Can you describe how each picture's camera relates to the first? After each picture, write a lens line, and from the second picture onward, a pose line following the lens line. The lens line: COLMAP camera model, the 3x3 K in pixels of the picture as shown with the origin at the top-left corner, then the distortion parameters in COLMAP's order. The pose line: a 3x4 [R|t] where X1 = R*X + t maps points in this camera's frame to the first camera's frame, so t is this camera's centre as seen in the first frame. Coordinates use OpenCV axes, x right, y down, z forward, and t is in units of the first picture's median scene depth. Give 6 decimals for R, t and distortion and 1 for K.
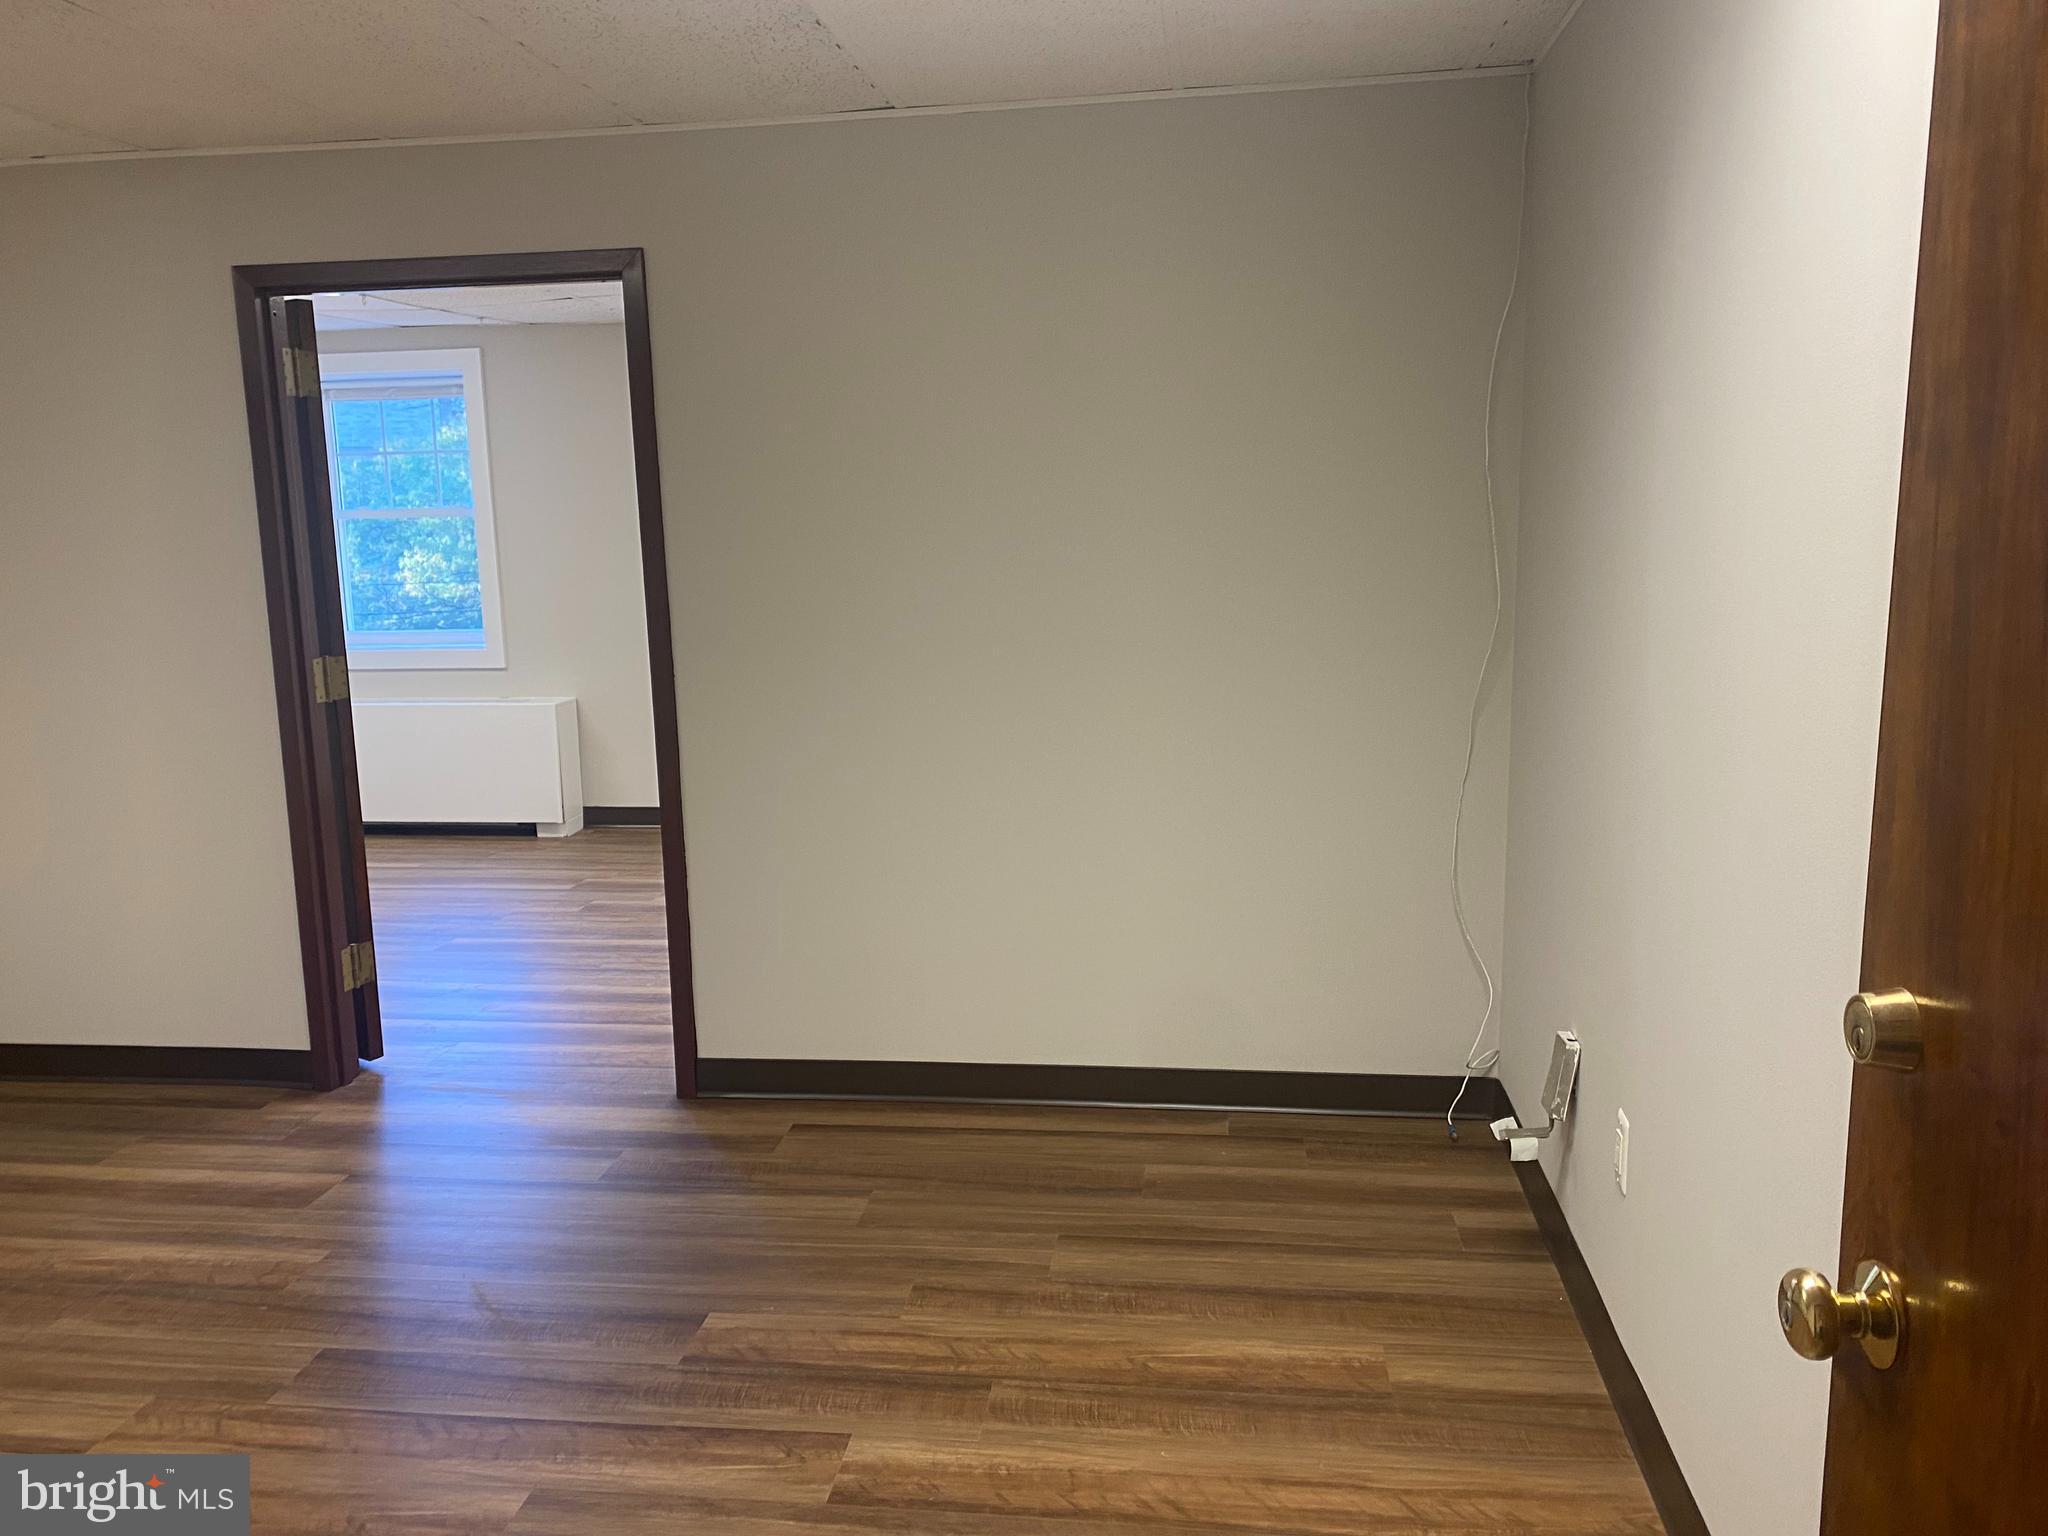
lens RADIAL K [[1559.0, 0, 1006.4], [0, 1559.0, 784.6], [0, 0, 1]] dist [0.039944, -0.039372]
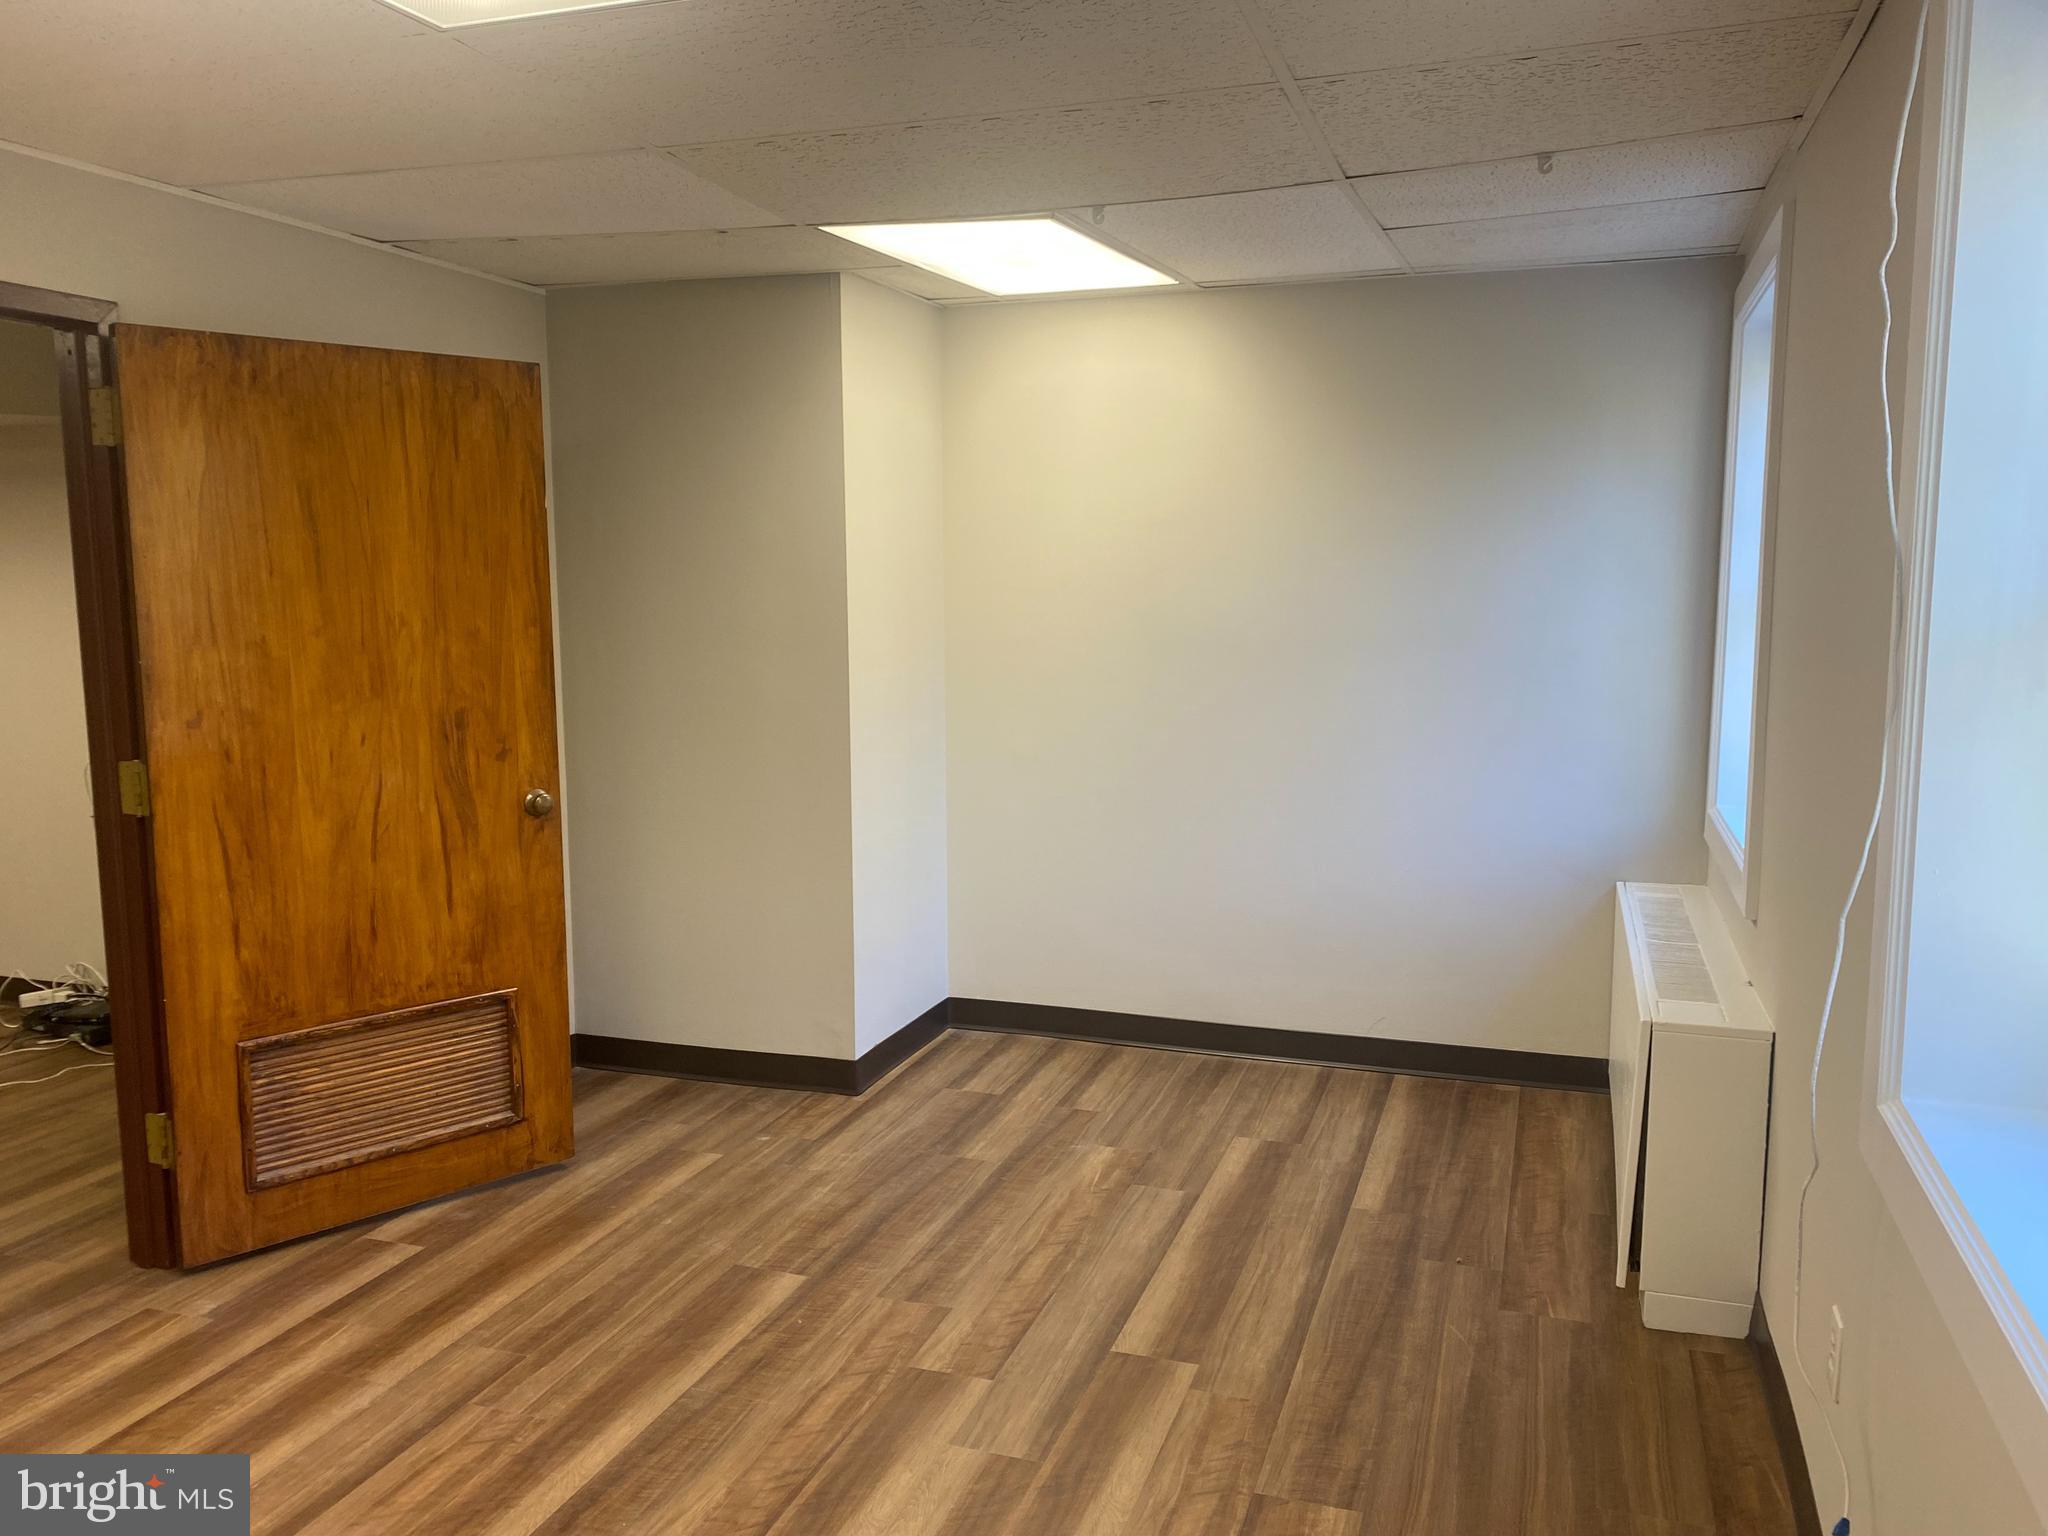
lens RADIAL K [[1559.0, 0, 1034.4], [0, 1559.0, 756.5], [0, 0, 1]] dist [0.039944, -0.039372]
pose [[-0.185772, 0.141533, -0.972346, 0.320480], [-0.165357, 0.970956, 0.172923, -0.357170], [0.968579, 0.192908, -0.156973, 1.881697]]
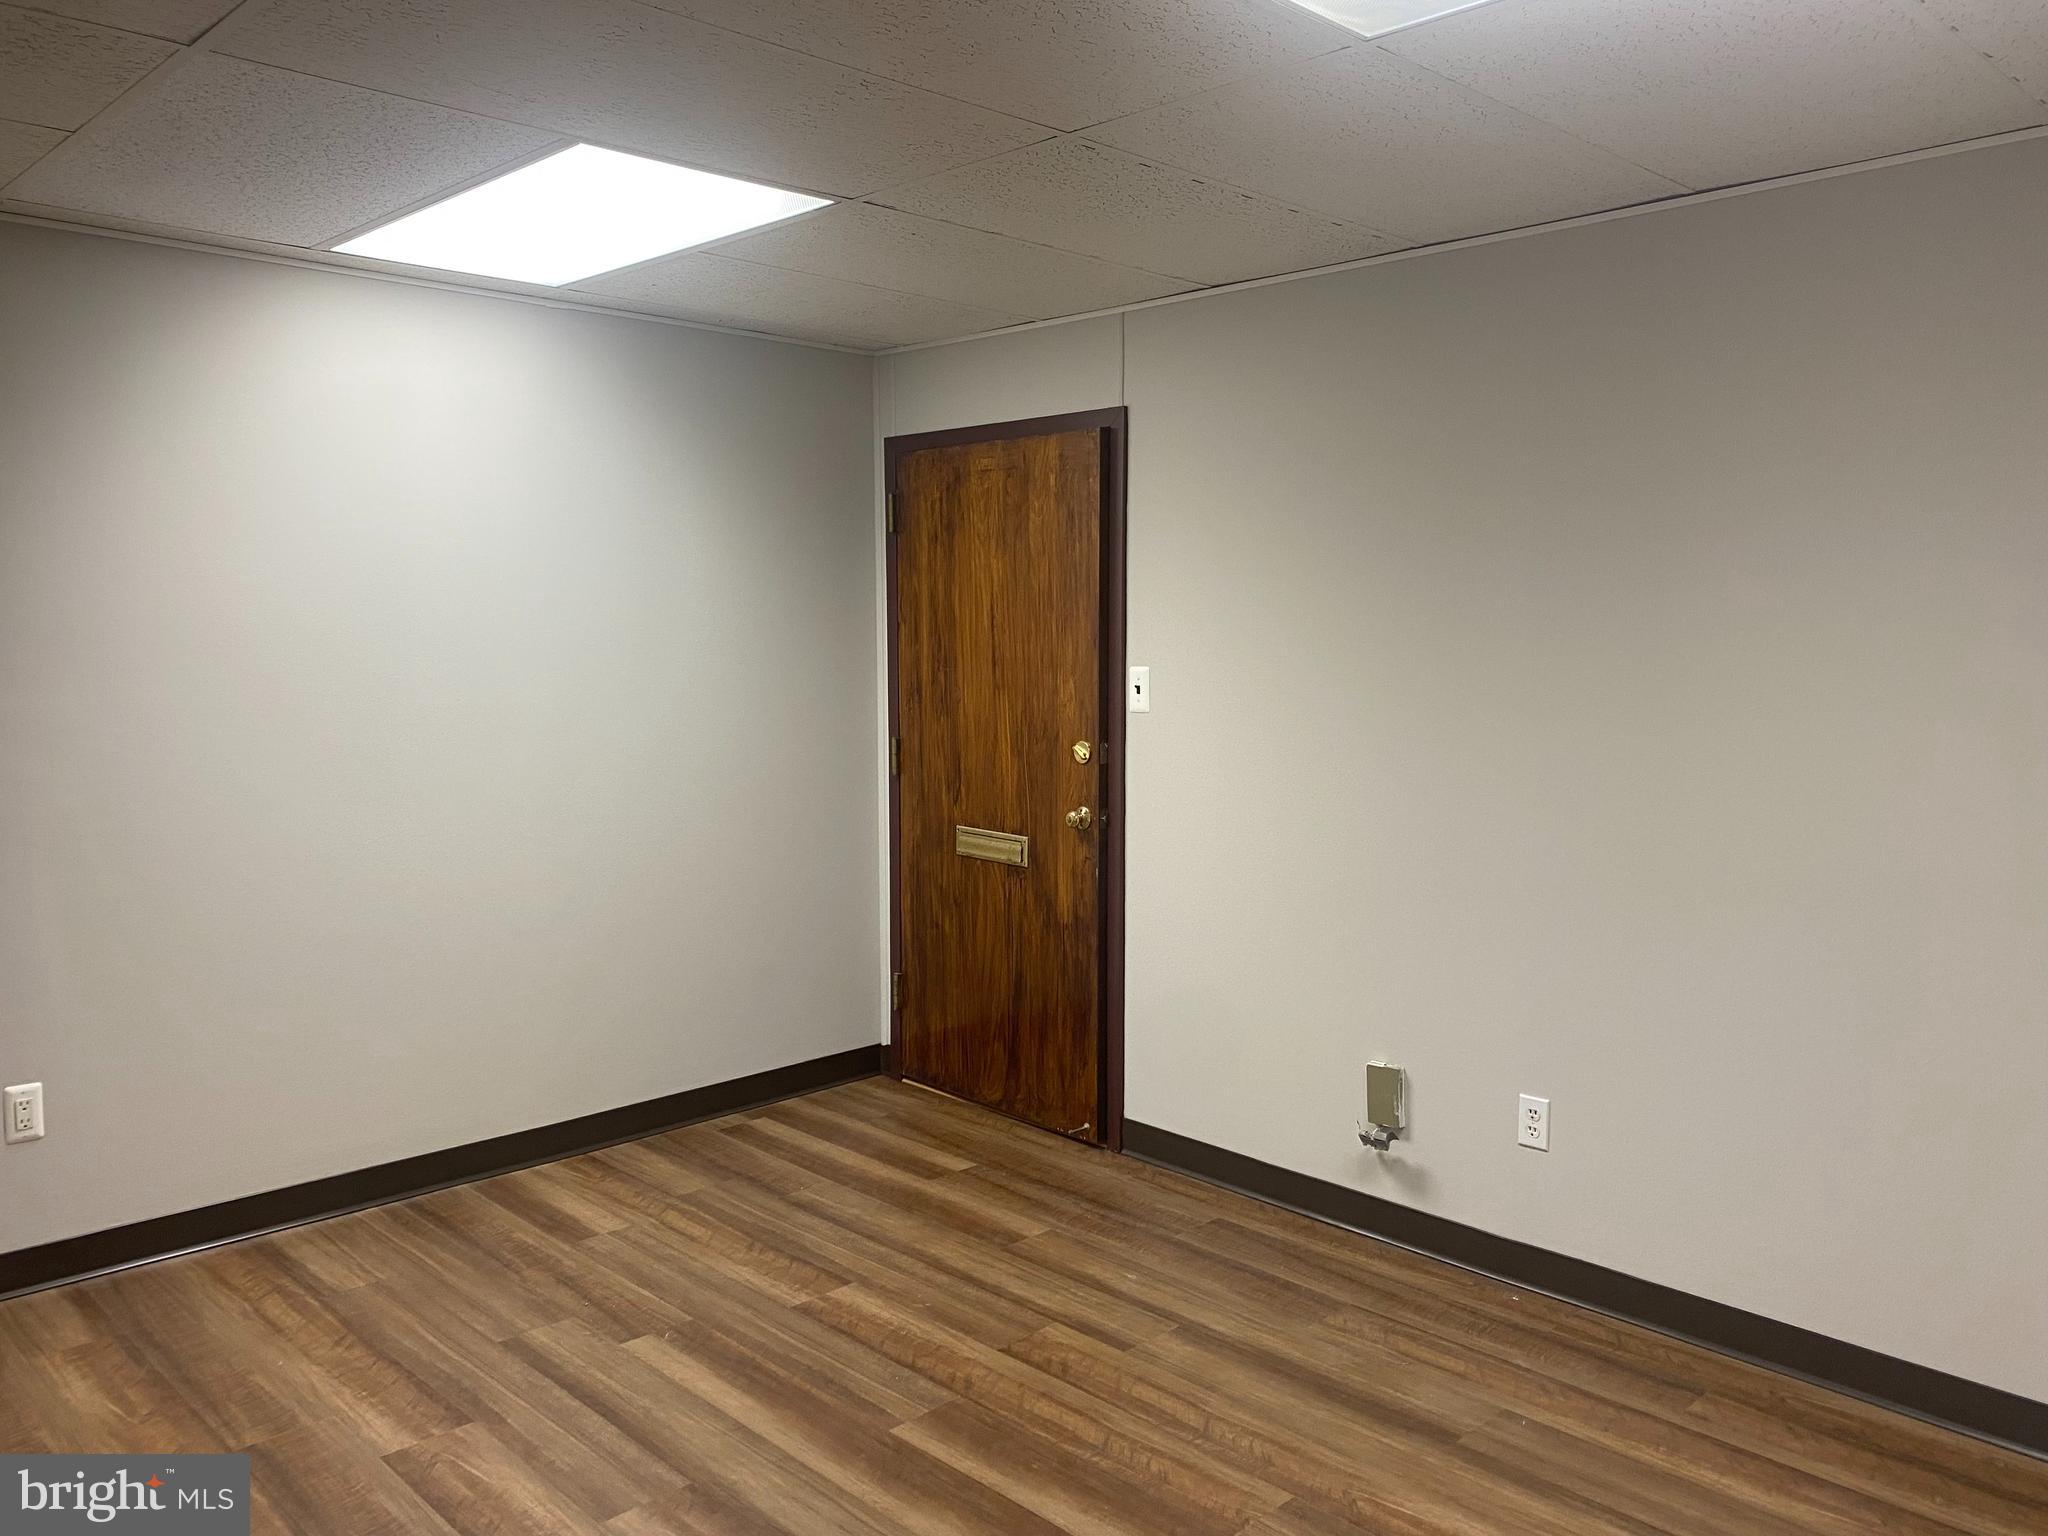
lens RADIAL K [[1559.0, 0, 1027.3], [0, 1559.0, 770.1], [0, 0, 1]] dist [0.039944, -0.039372]
pose [[-0.778861, -0.041384, 0.625830, -0.841518], [0.130591, 0.965252, 0.226352, -0.182452], [-0.613451, 0.258025, -0.746392, 1.061932]]
